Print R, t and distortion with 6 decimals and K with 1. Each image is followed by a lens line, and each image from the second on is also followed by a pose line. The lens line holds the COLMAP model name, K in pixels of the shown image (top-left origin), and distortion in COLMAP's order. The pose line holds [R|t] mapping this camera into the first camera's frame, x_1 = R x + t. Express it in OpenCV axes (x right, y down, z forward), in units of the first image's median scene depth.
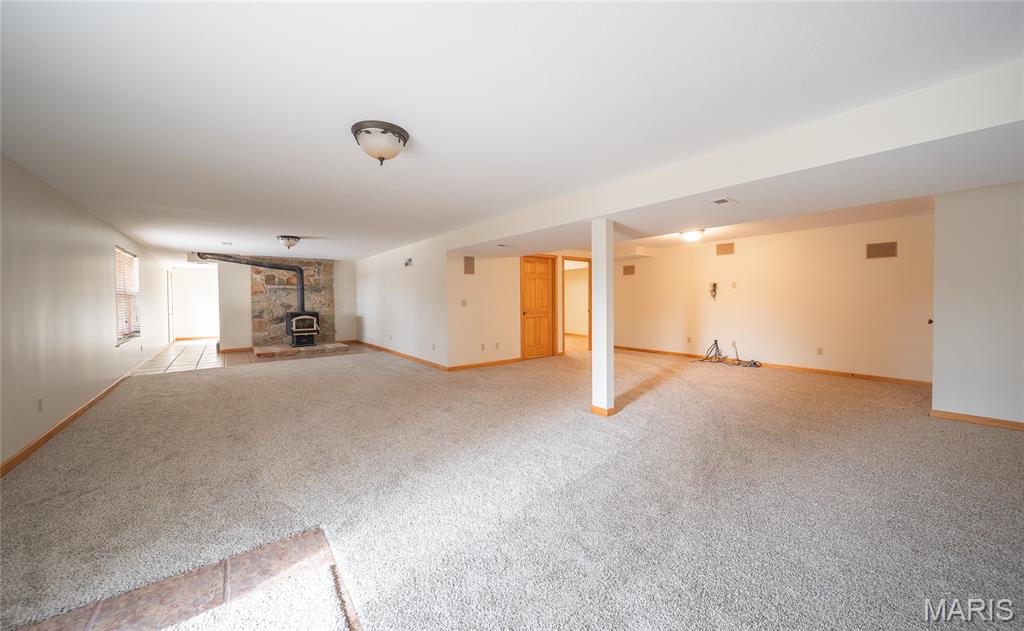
lens RADIAL K [[367.5, 0, 516.5], [0, 367.5, 308.9], [0, 0, 1]] dist [-0.000620, -0.000171]
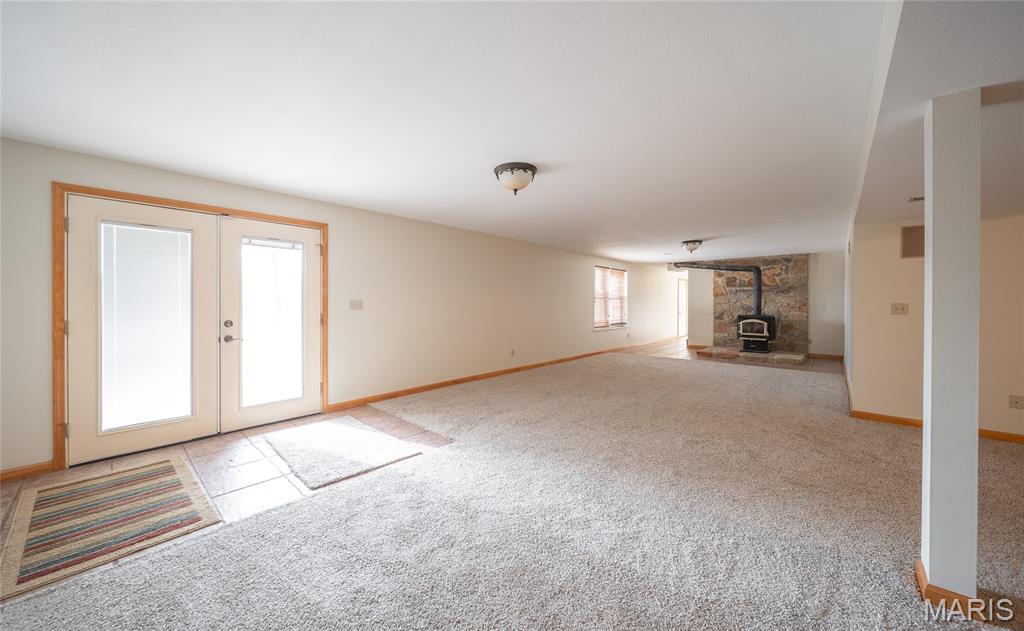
lens RADIAL K [[367.5, 0, 483.9], [0, 367.5, 299.4], [0, 0, 1]] dist [-0.000620, -0.000171]
pose [[0.139027, -0.000914, -0.990288, 0.243868], [-0.030587, 0.999518, -0.005216, -0.005748], [0.989816, 0.031016, 0.138932, 0.199084]]
